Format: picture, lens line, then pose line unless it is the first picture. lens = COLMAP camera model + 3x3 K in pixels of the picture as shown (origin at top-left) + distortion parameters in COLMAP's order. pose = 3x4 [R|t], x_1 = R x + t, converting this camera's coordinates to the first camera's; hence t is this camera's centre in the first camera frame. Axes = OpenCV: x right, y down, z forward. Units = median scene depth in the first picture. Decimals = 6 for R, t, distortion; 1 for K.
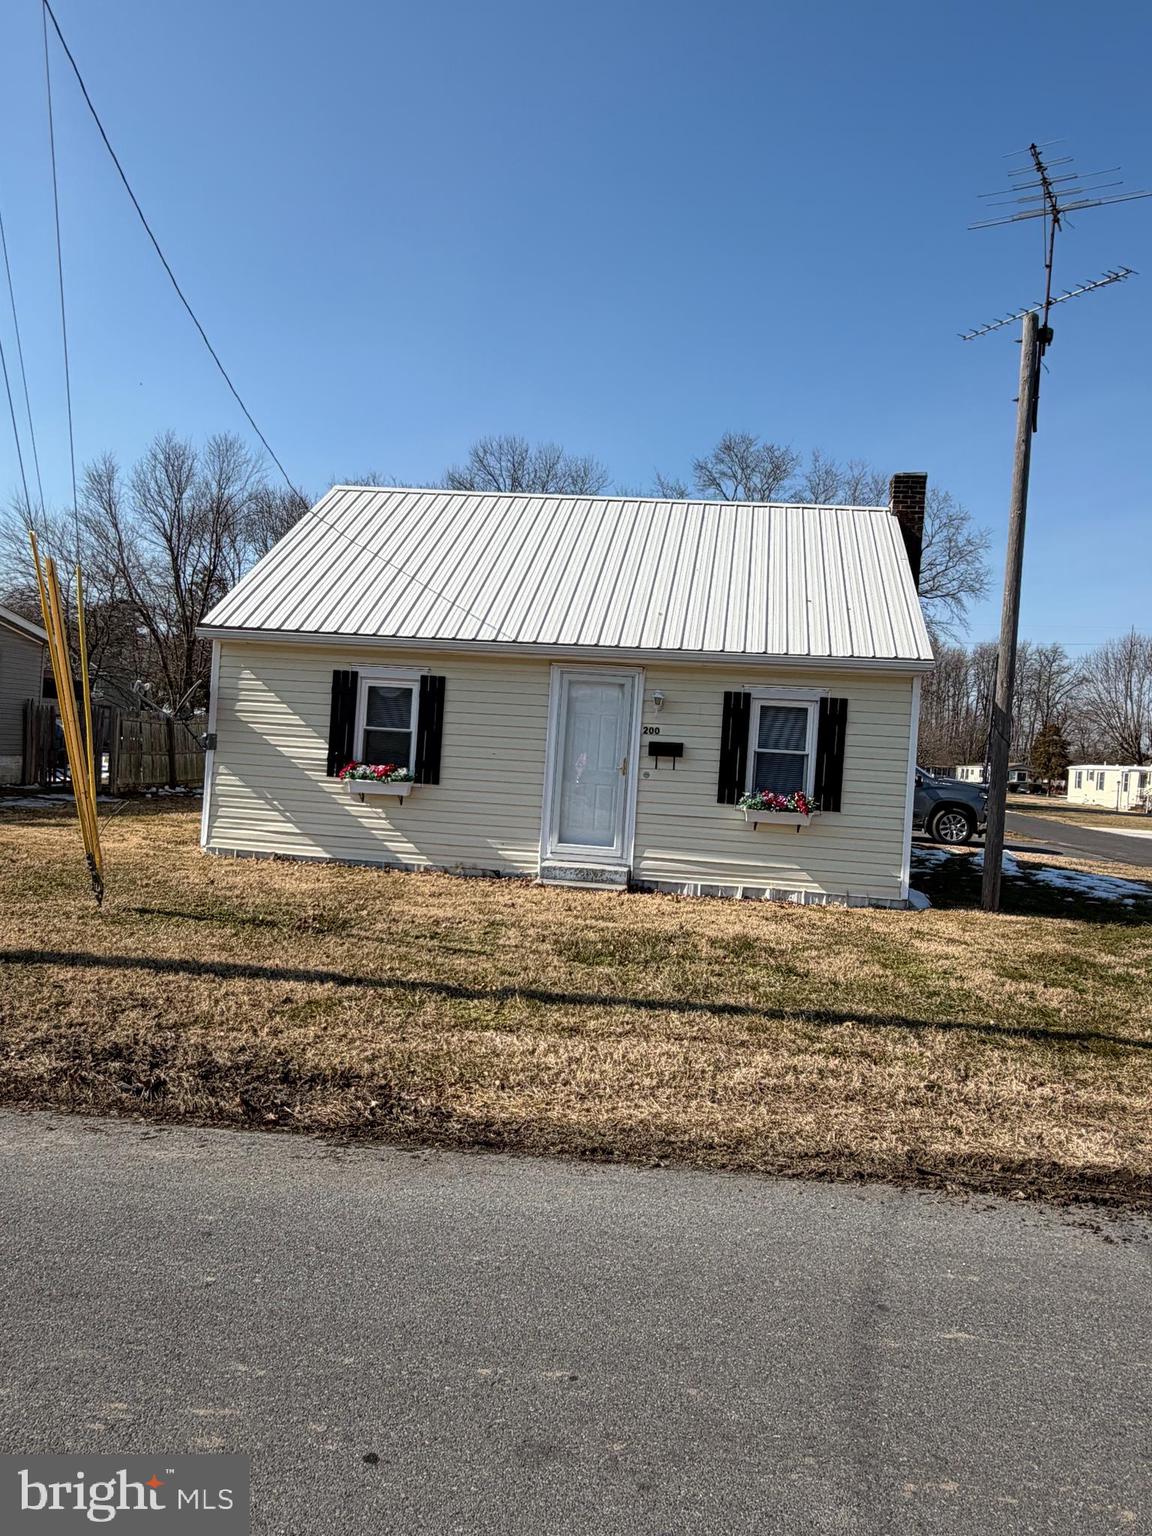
lens RADIAL K [[1041.2, 0, 579.2], [0, 1041.2, 765.2], [0, 0, 1]] dist [-0.003780, 0.002621]
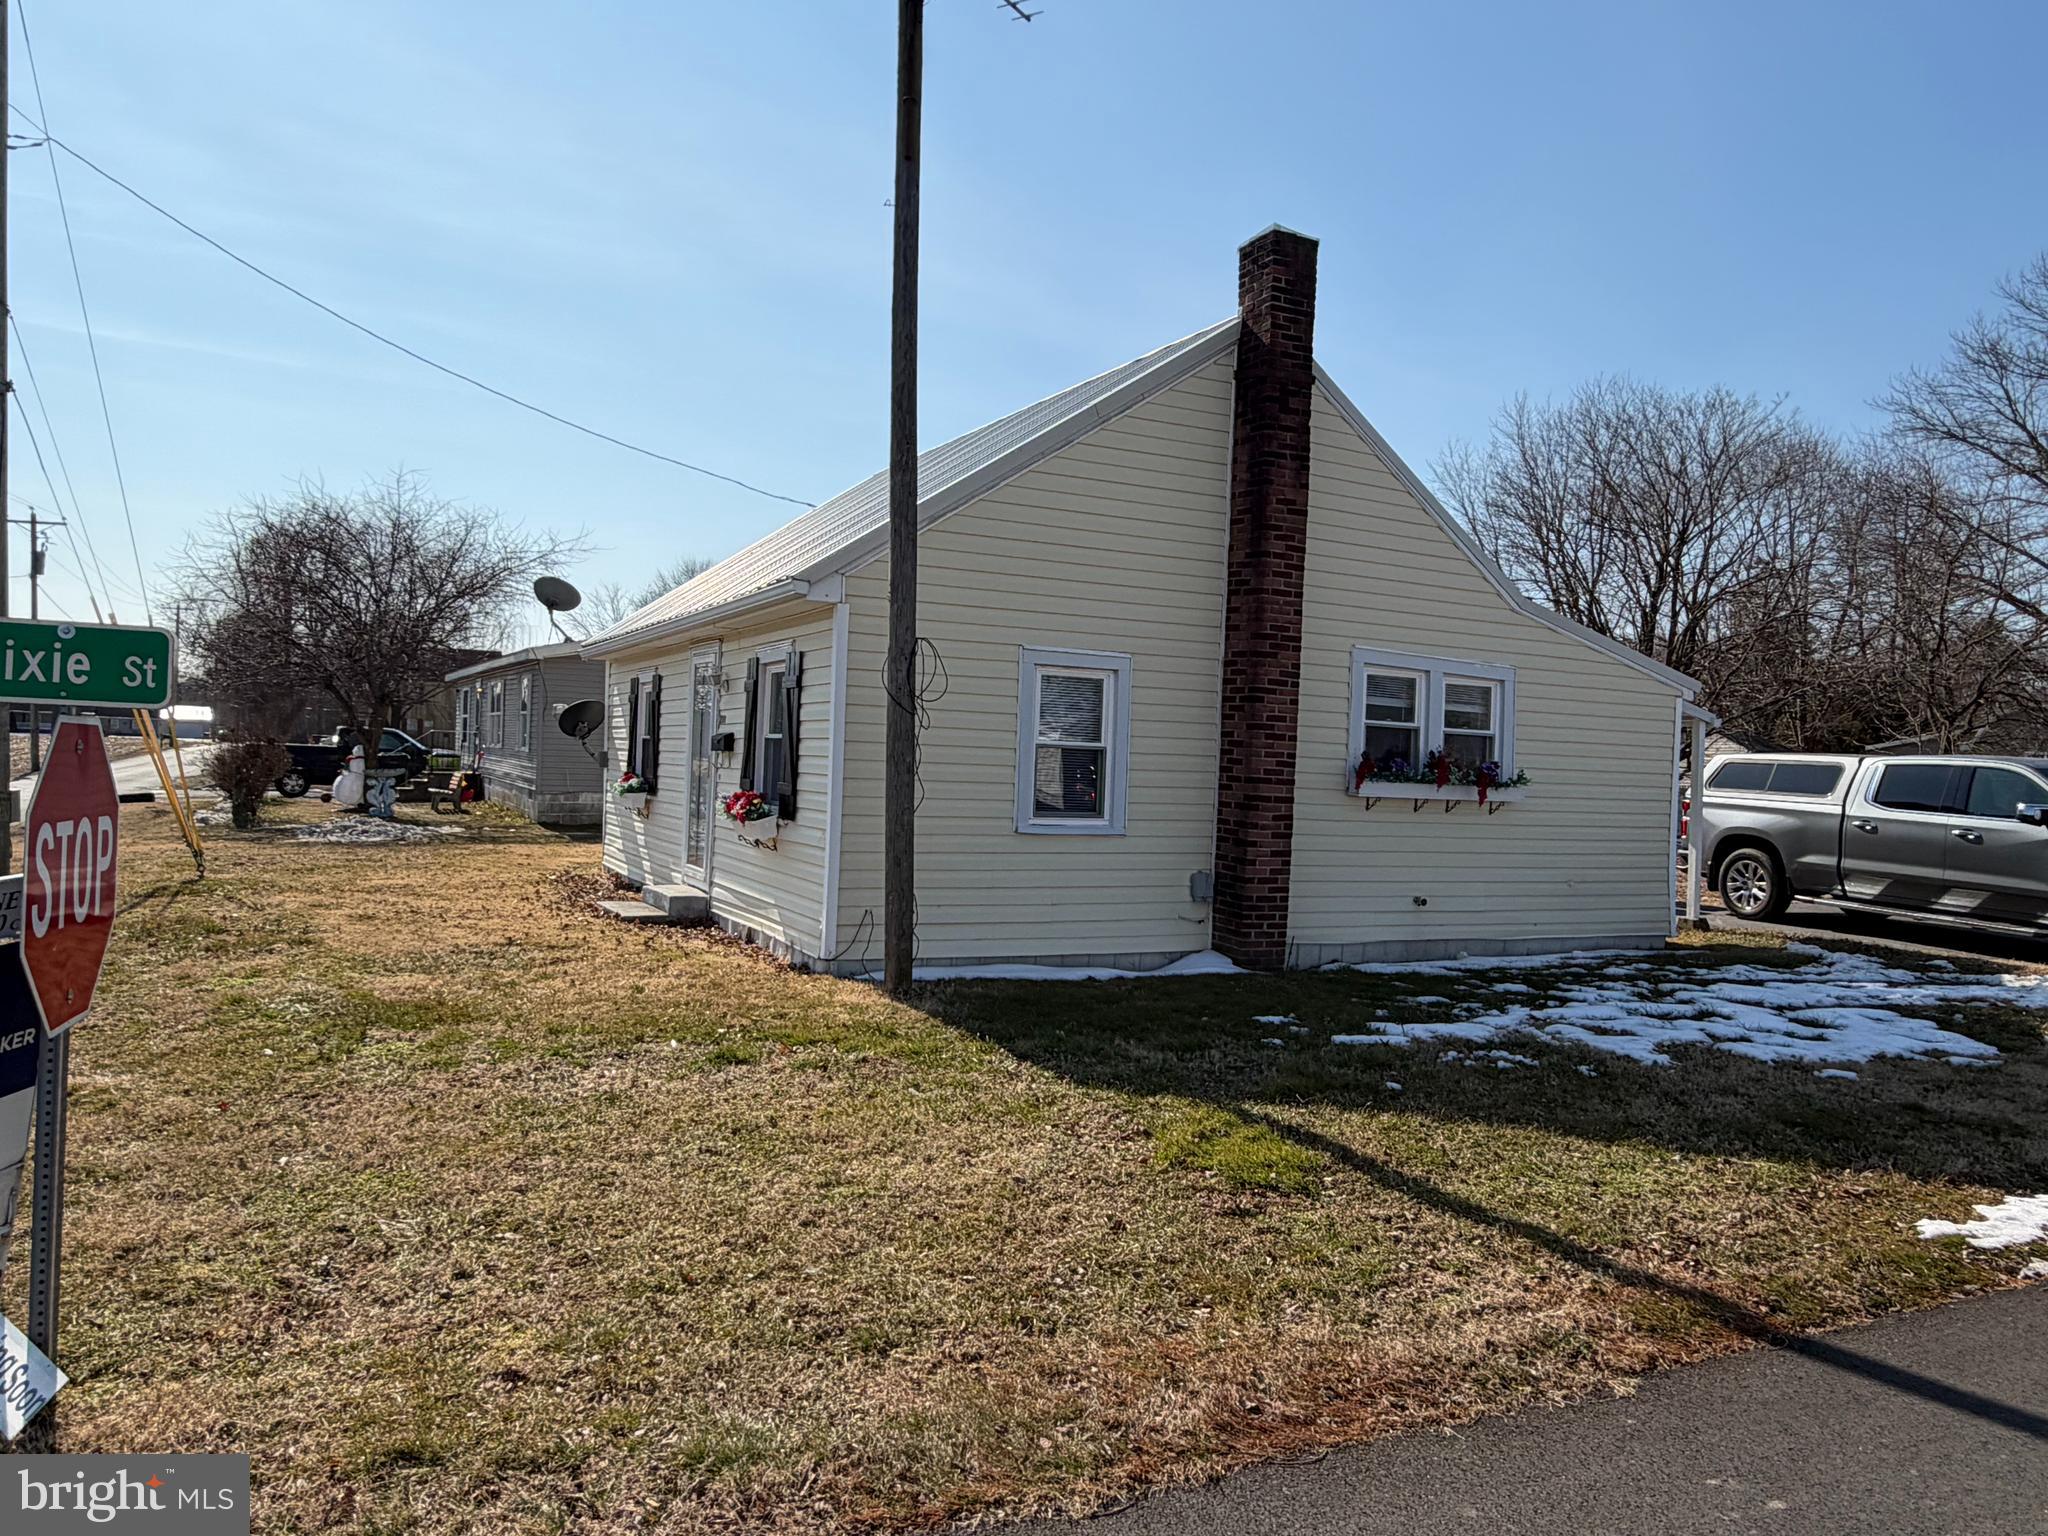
lens RADIAL K [[1388.3, 0, 1036.5], [0, 1388.3, 765.6], [0, 0, 1]] dist [-0.003780, 0.002621]
pose [[0.572483, -0.038361, -0.819019, 1.026588], [-0.012359, 0.998388, -0.055401, 0.054698], [0.819824, 0.041838, 0.571086, 0.593409]]
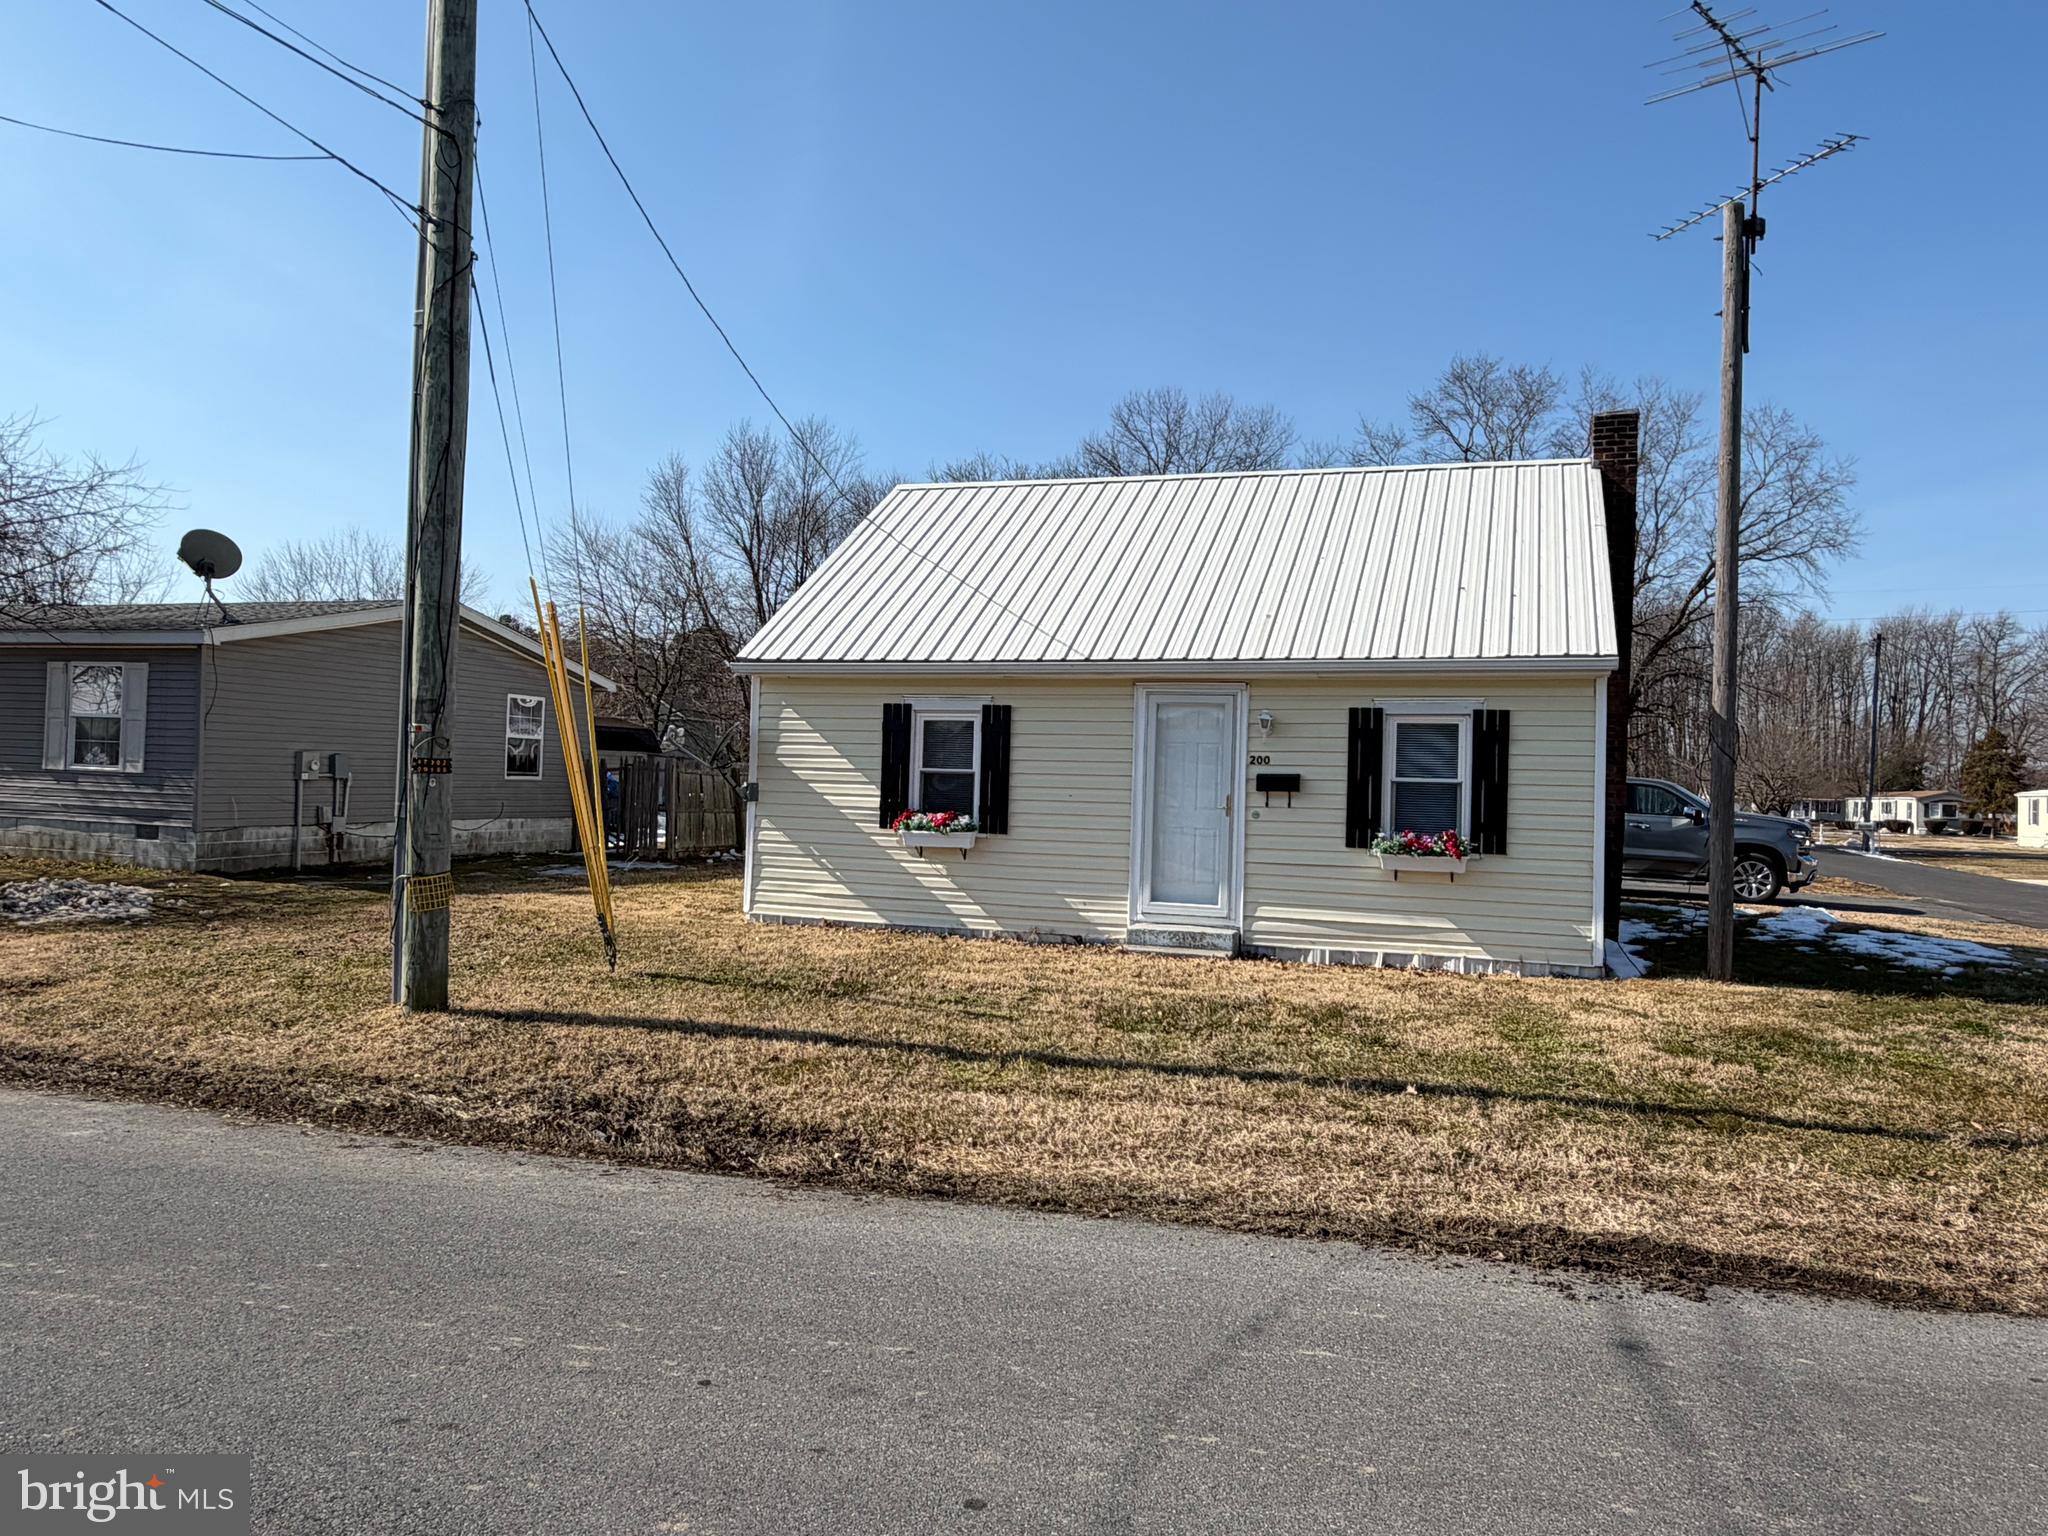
lens RADIAL K [[1388.3, 0, 1007.5], [0, 1388.3, 759.5], [0, 0, 1]] dist [-0.003780, 0.002621]
pose [[0.978598, -0.038045, -0.202234, 0.094016], [0.029349, 0.998518, -0.045826, 0.010012], [0.203677, 0.038910, 0.978265, -0.095285]]
